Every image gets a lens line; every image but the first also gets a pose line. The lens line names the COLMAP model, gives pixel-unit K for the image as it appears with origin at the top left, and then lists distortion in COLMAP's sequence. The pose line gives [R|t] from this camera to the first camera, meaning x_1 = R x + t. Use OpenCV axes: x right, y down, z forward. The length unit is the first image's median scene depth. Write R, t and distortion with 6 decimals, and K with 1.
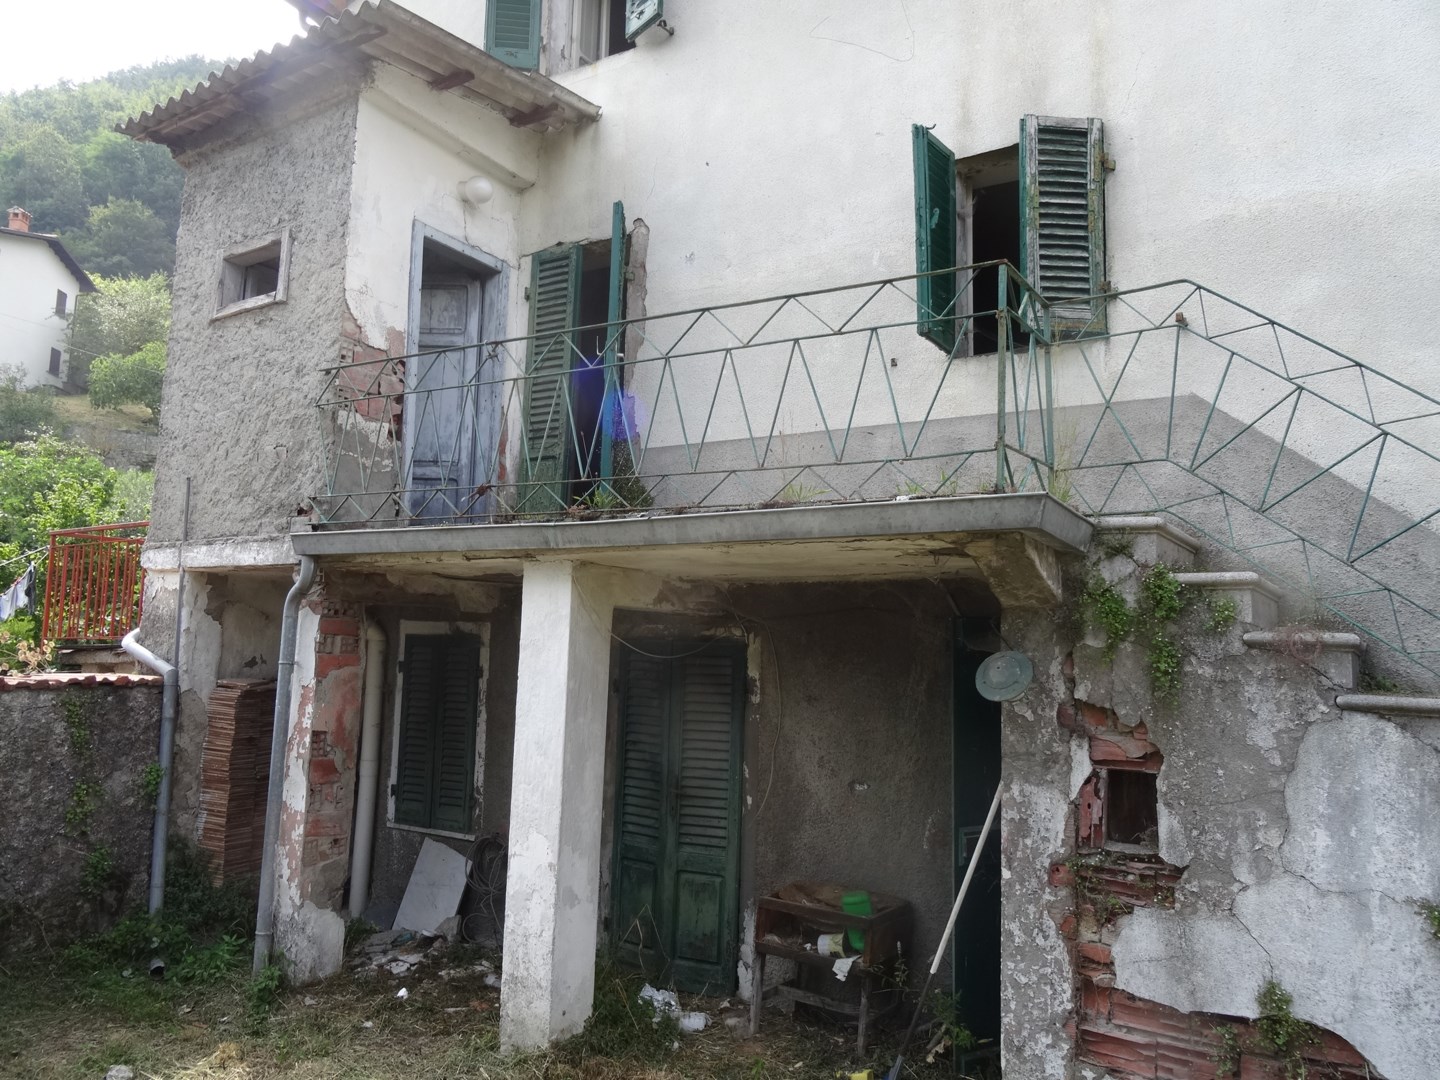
lens RADIAL K [[1053.4, 0, 729.7], [0, 1053.4, 536.1], [0, 0, 1]] dist [0.006980, -0.003453]
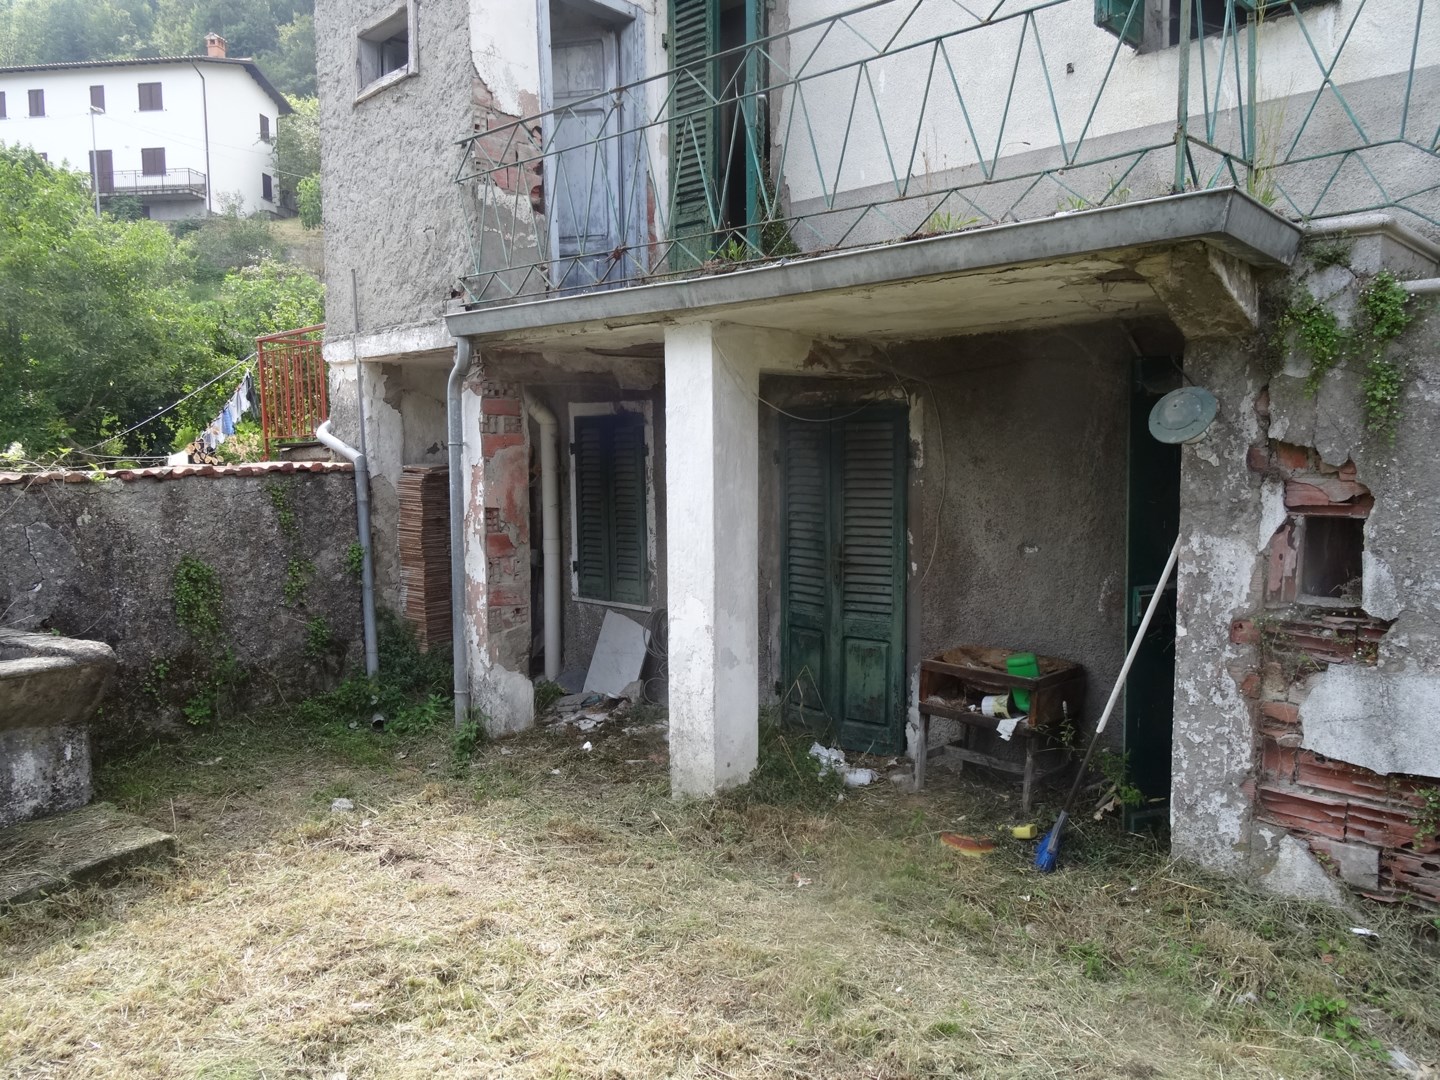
lens RADIAL K [[1053.4, 0, 723.8], [0, 1053.4, 538.9], [0, 0, 1]] dist [0.006980, -0.003453]
pose [[0.980177, -0.020952, -0.197011, 0.040510], [0.059243, 0.979890, 0.190540, 0.031603], [0.189057, -0.198435, 0.961707, 0.039783]]
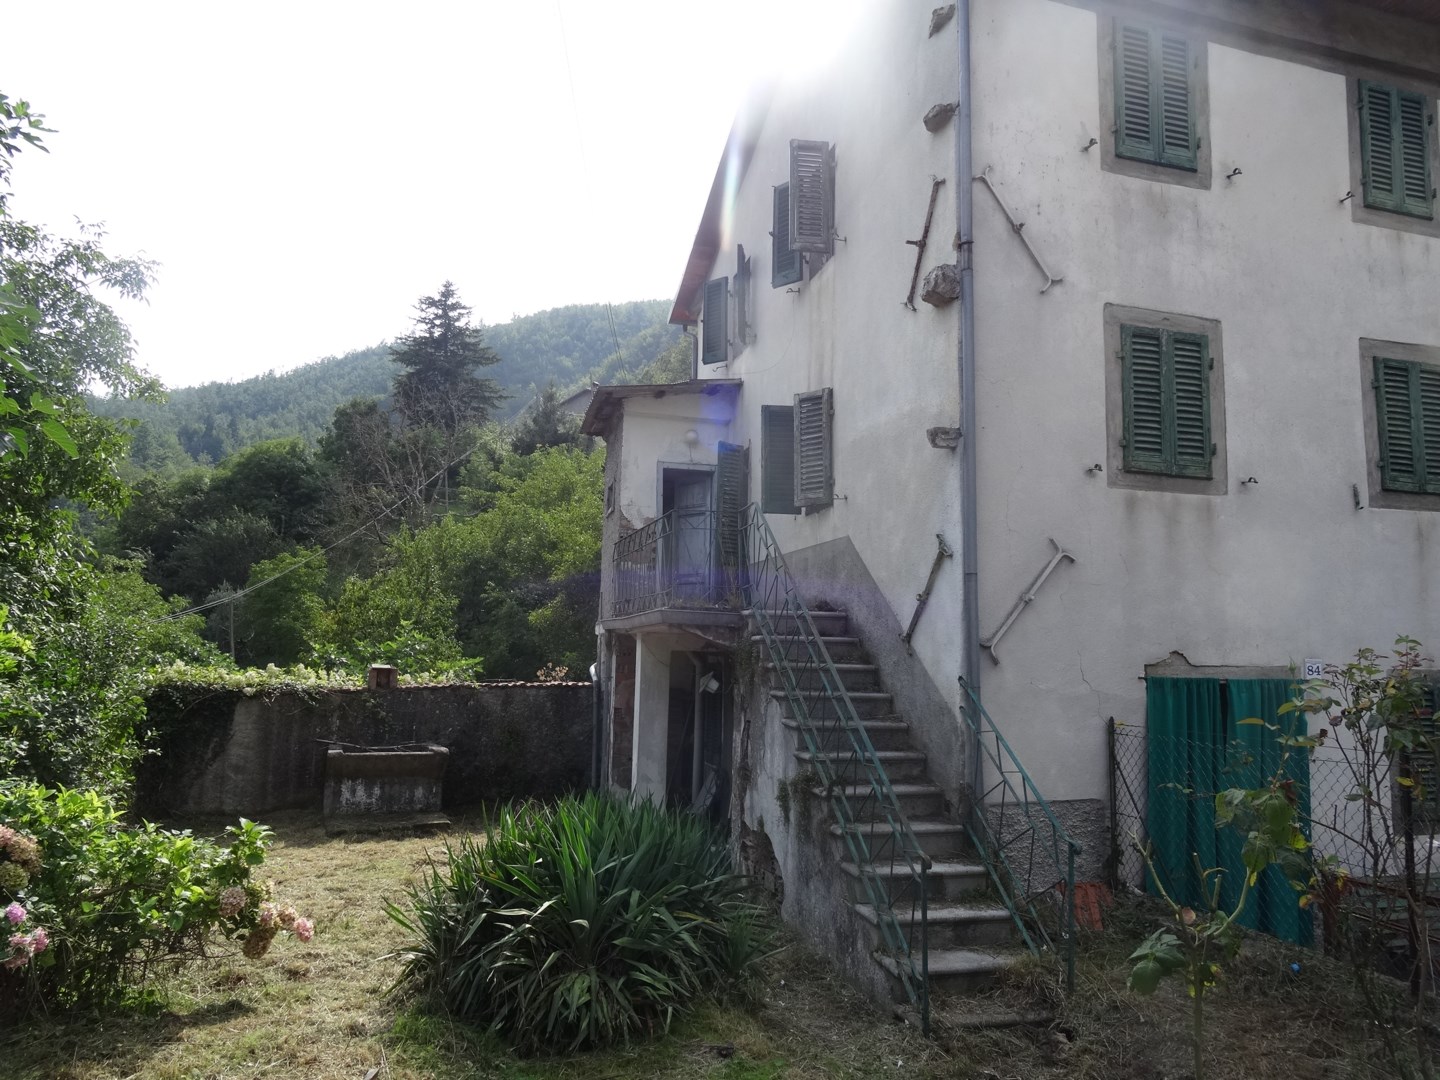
lens RADIAL K [[1053.4, 0, 717.0], [0, 1053.4, 534.9], [0, 0, 1]] dist [0.006980, -0.003453]
pose [[0.713907, -0.098000, -0.693349, 1.376985], [0.080018, 0.995089, -0.058259, -0.032341], [0.695654, -0.013889, 0.718243, -0.462065]]
